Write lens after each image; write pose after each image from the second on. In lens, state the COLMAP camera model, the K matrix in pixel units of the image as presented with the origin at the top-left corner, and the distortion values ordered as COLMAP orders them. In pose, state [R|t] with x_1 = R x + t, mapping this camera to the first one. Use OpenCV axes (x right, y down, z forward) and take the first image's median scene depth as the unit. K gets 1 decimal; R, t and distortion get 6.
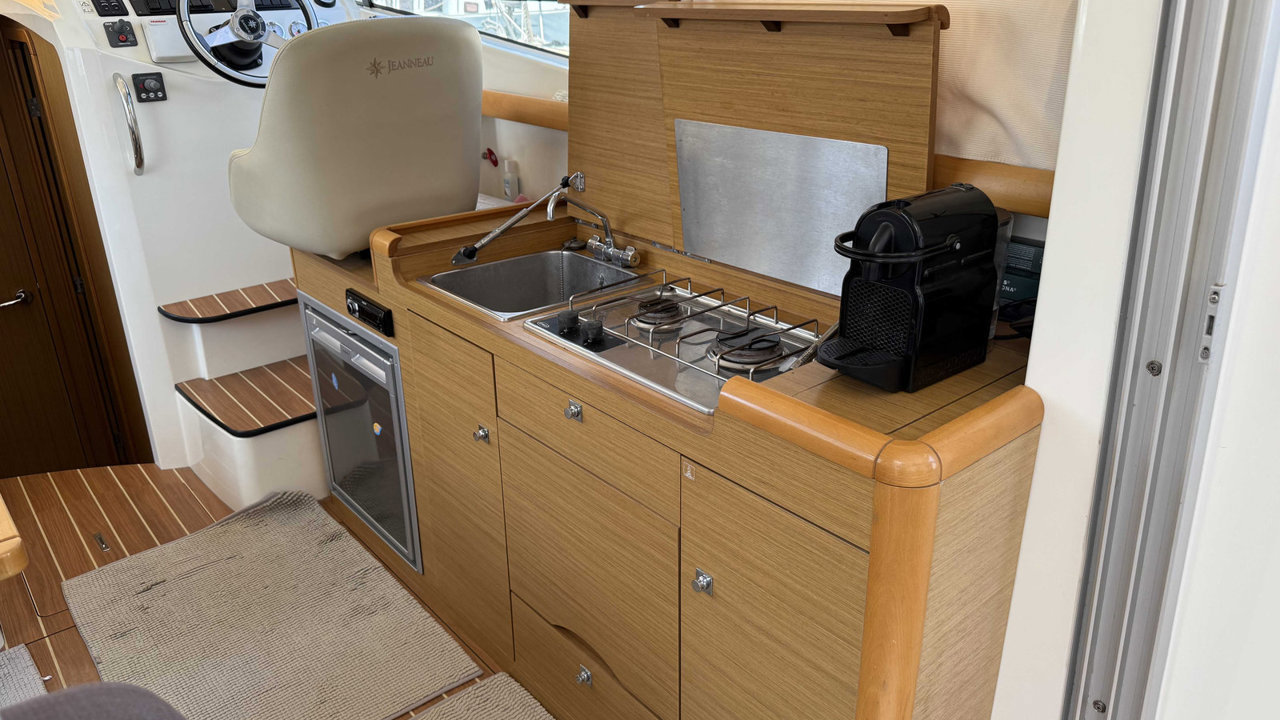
lens RADIAL K [[909.4, 0, 640.0], [0, 909.4, 360.0], [0, 0, 1]] dist [0.082776, -0.110235]
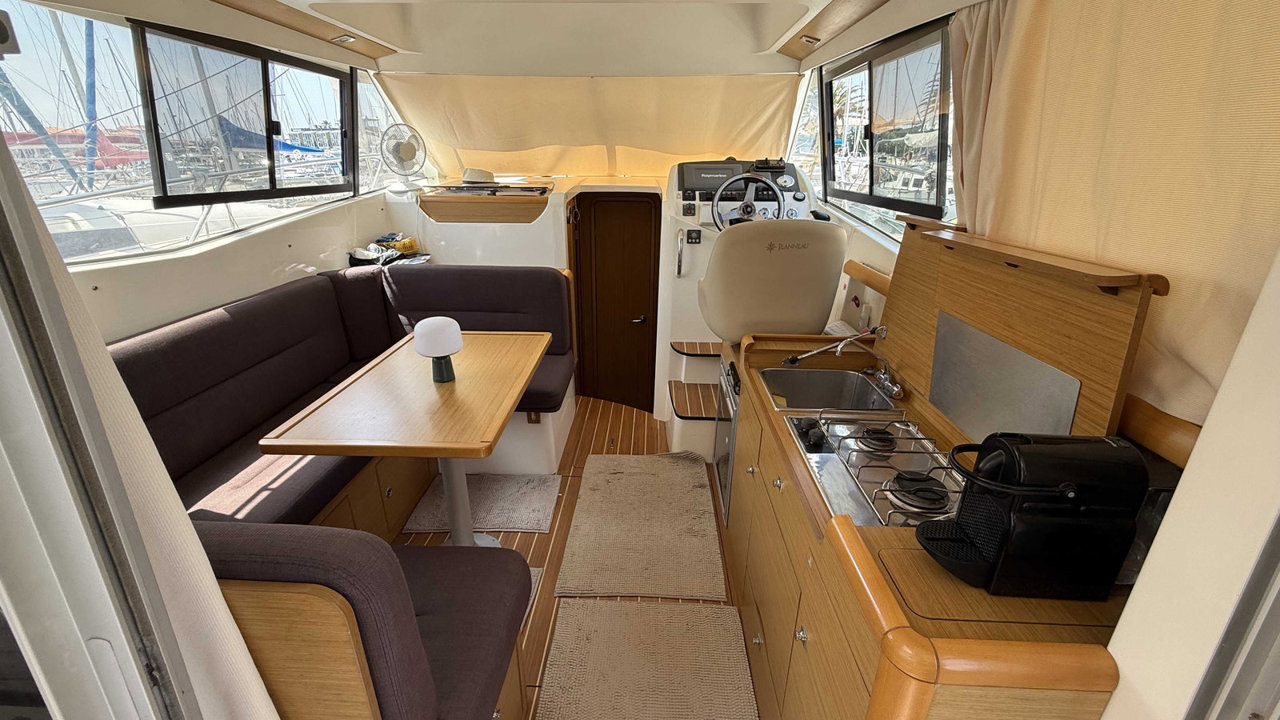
lens RADIAL K [[516.0, 0, 640.0], [0, 516.0, 360.0], [0, 0, 1]] dist [0.001139, 0.000096]
pose [[0.735750, 0.261736, -0.624633, 0.170113], [-0.278399, 0.957660, 0.073358, -0.098801], [0.617387, 0.119924, 0.777465, 0.099370]]
